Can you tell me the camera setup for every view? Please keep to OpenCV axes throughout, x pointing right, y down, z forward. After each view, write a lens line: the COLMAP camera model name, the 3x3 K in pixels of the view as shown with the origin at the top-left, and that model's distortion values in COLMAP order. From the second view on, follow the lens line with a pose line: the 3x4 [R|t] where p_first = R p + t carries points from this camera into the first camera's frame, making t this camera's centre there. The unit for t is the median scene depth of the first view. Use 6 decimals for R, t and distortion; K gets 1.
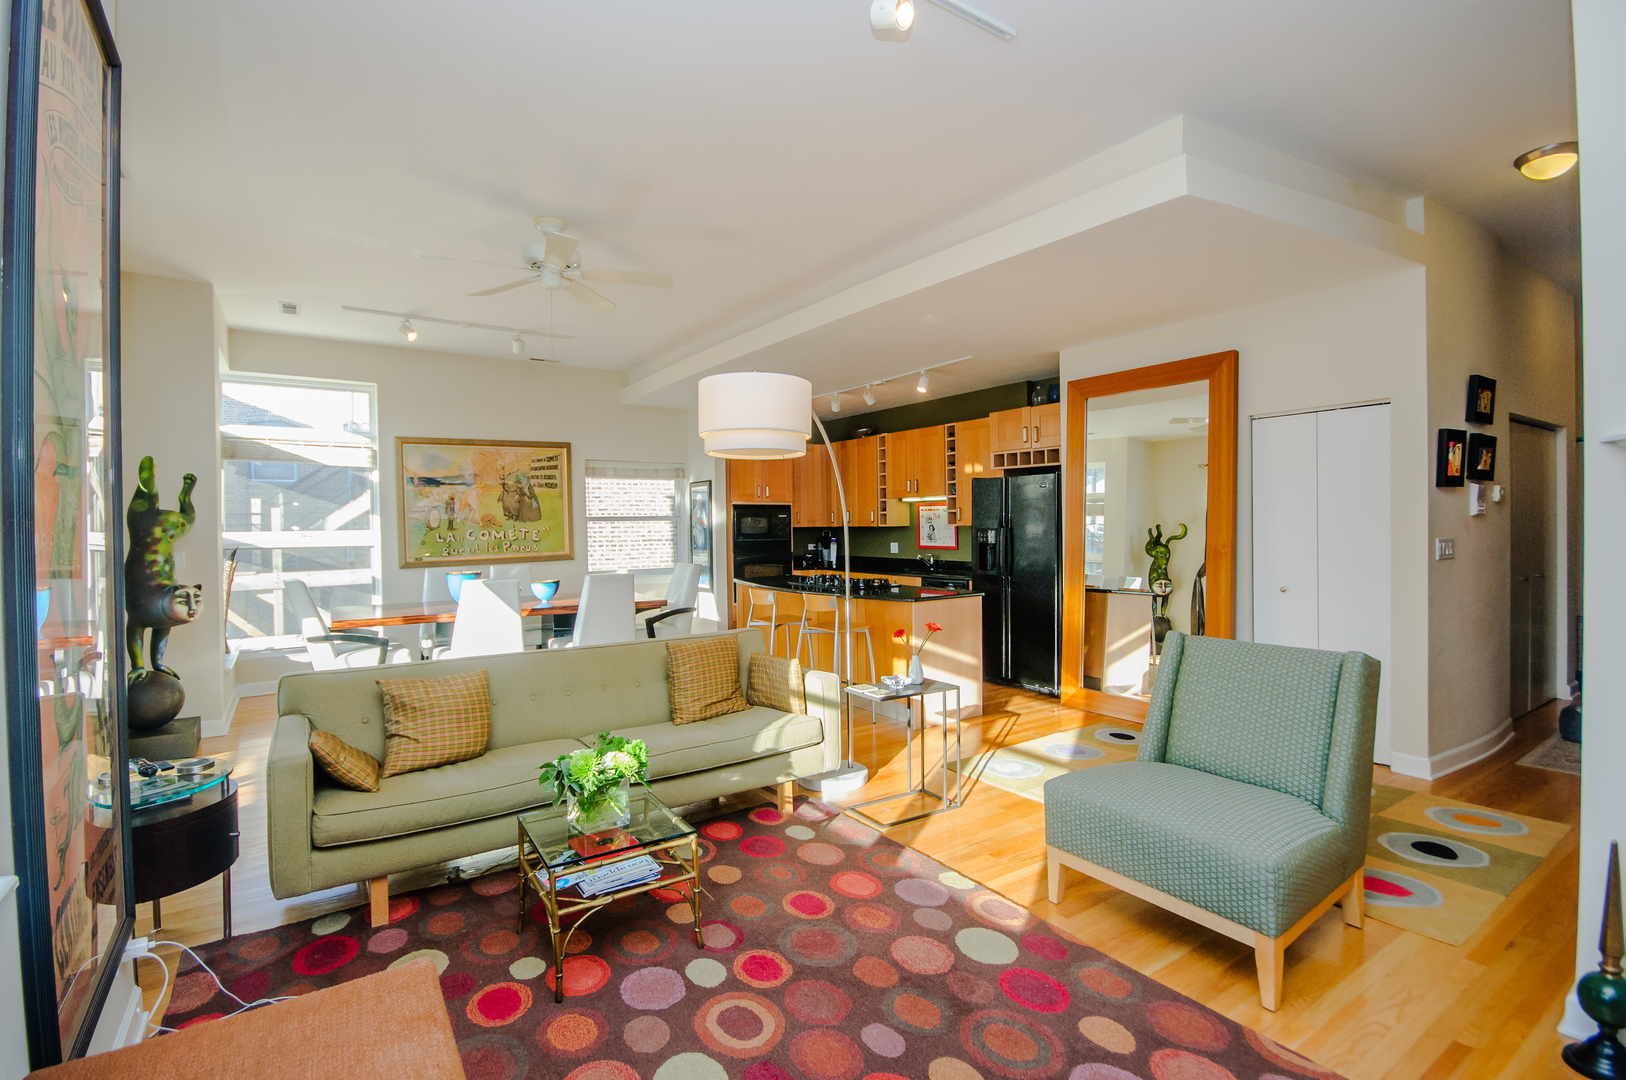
lens RADIAL K [[733.8, 0, 810.4], [0, 733.8, 532.7], [0, 0, 1]] dist [0.002985, -0.006876]
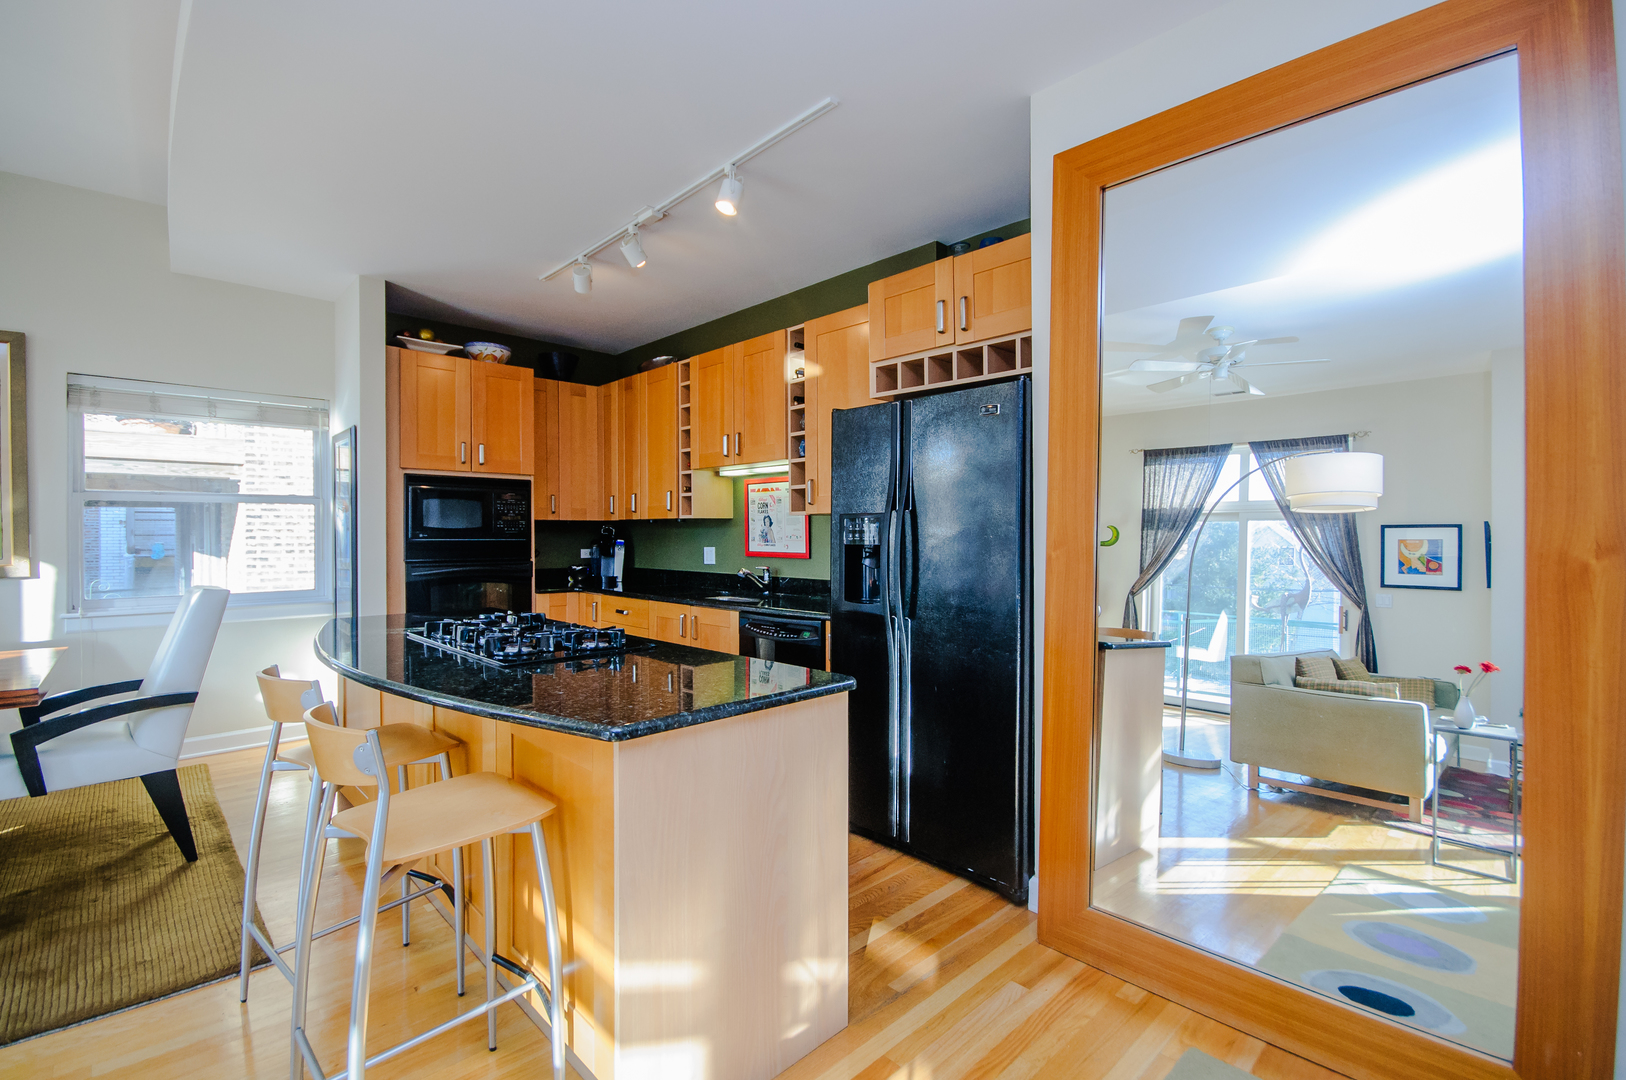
lens RADIAL K [[712.6, 0, 818.4], [0, 712.6, 534.5], [0, 0, 1]] dist [-0.002239, -0.000632]
pose [[0.983945, 0.009226, 0.178233, 0.112563], [-0.007376, 0.999912, -0.011041, 0.010867], [-0.178319, 0.009549, 0.983926, 0.473919]]
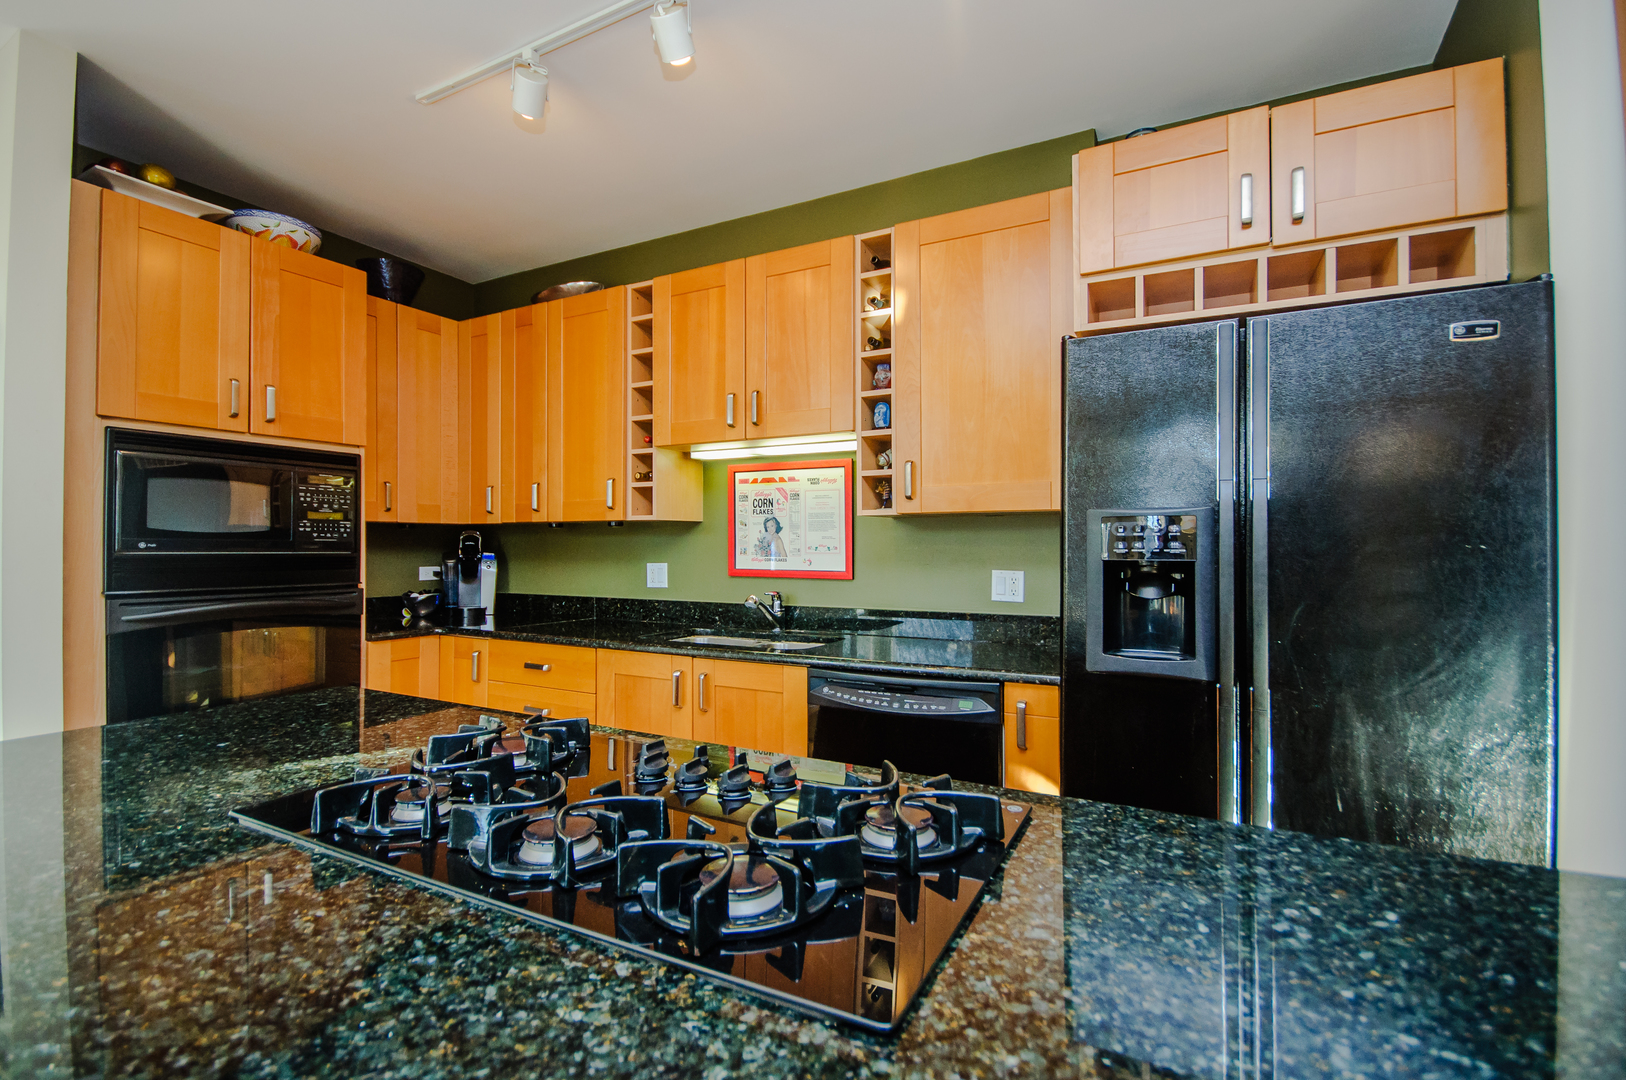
lens RADIAL K [[683.7, 0, 802.6], [0, 683.7, 537.9], [0, 0, 1]] dist [0.002553, 0.000121]
pose [[0.871840, 0.014782, 0.489567, -0.003675], [-0.002546, 0.999668, -0.025650, 0.010937], [-0.489783, 0.021116, 0.871588, 0.716007]]
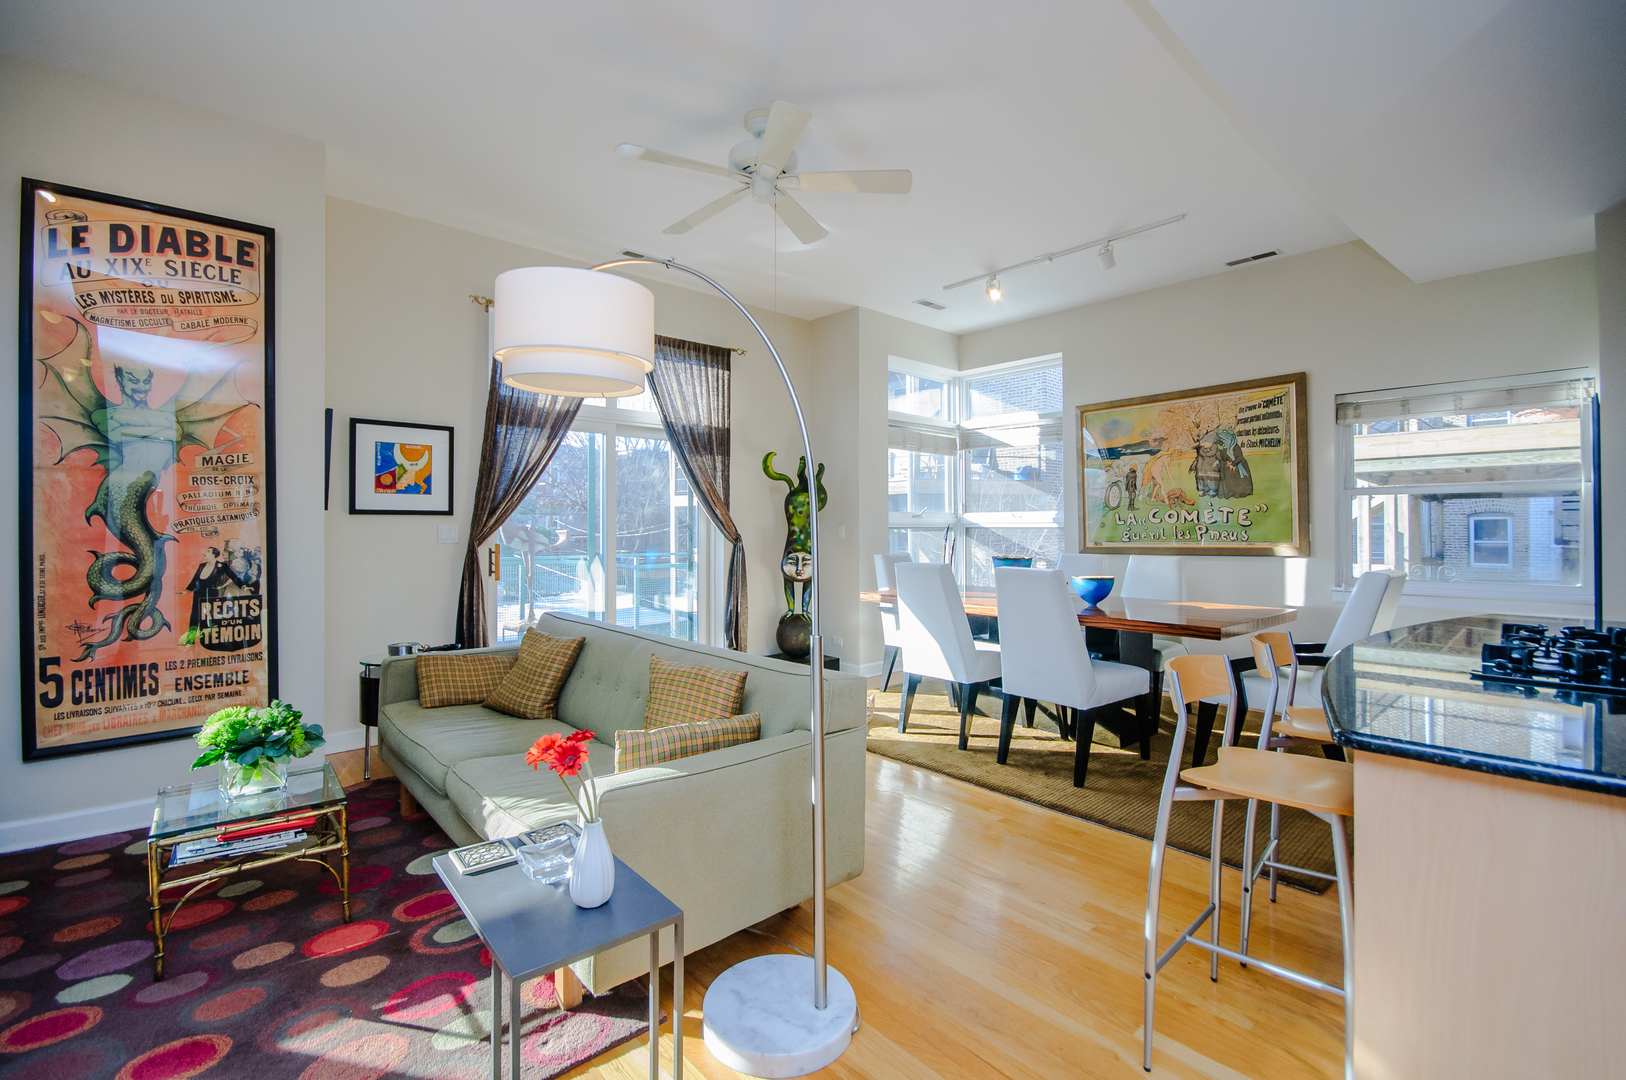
lens RADIAL K [[719.6, 0, 815.3], [0, 719.6, 522.1], [0, 0, 1]] dist [0.003318, -0.006564]
pose [[0.146296, 0.005789, -0.989224, 0.241948], [-0.011340, 0.999927, 0.004175, 0.010093], [0.989176, 0.010607, 0.146351, 0.513487]]
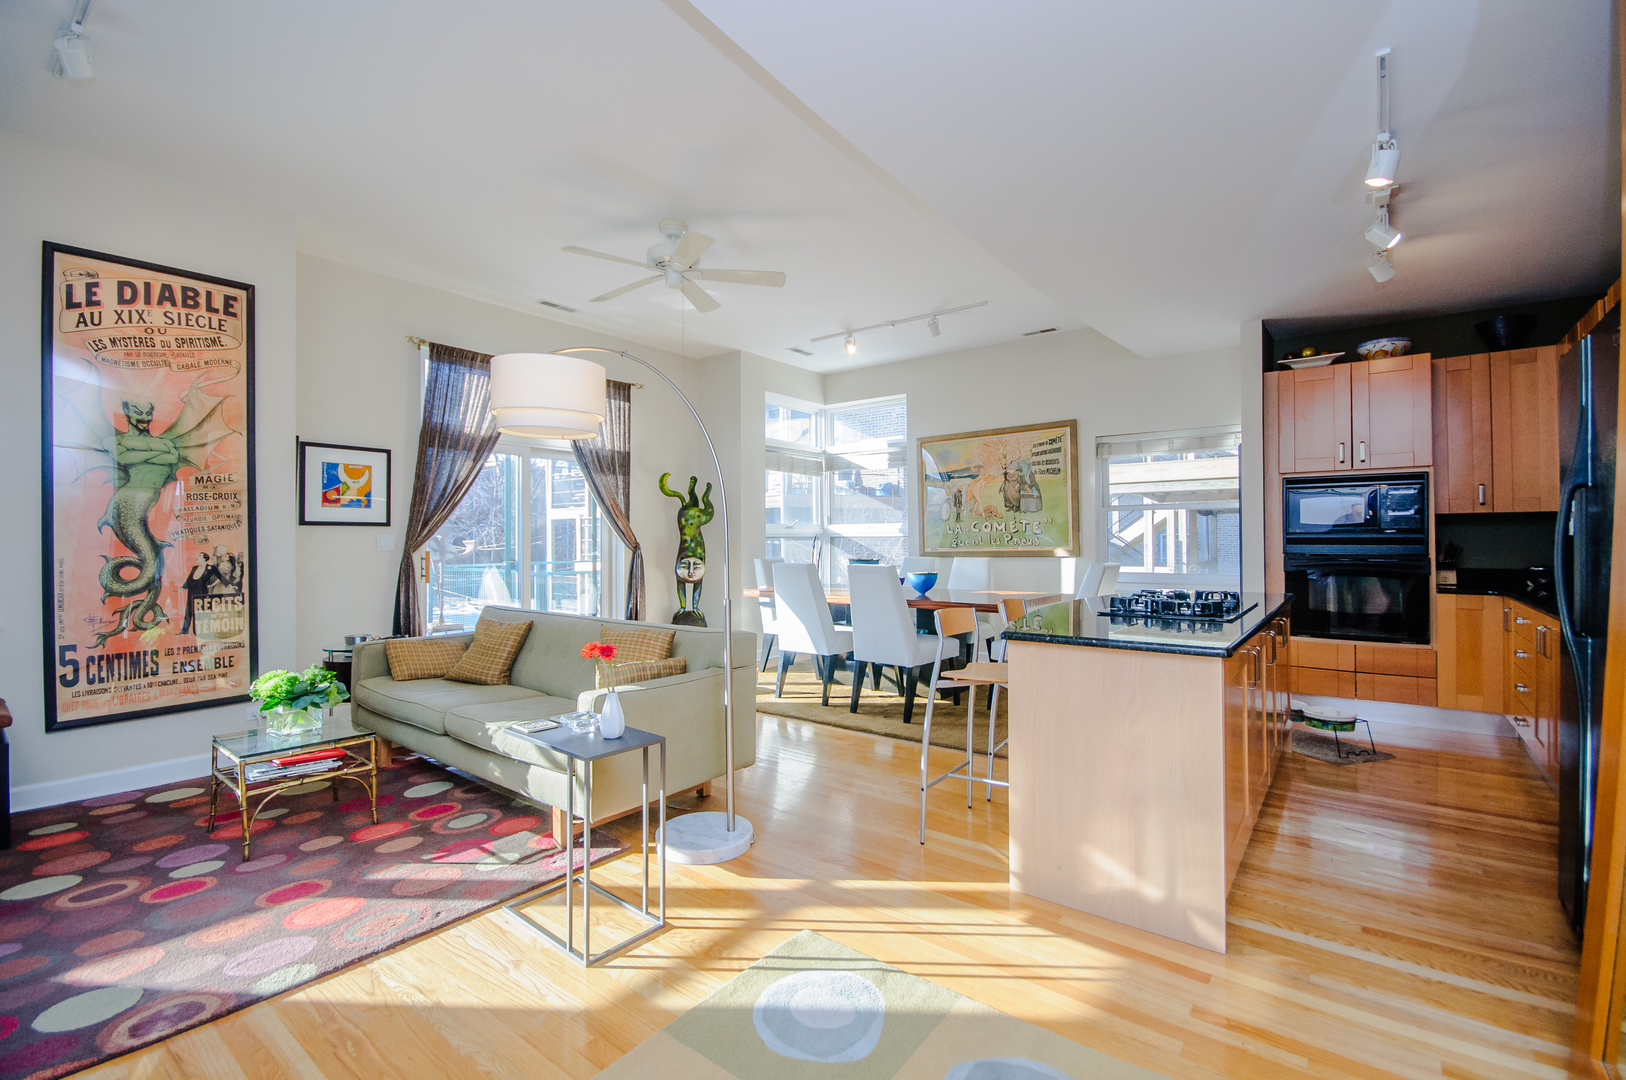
lens RADIAL K [[712.6, 0, 818.4], [0, 712.6, 534.5], [0, 0, 1]] dist [-0.002239, -0.000632]
pose [[0.321451, 0.004661, -0.946915, 0.380499], [-0.008916, 0.999958, 0.001895, 0.013257], [0.946884, 0.007833, 0.321479, 0.472801]]
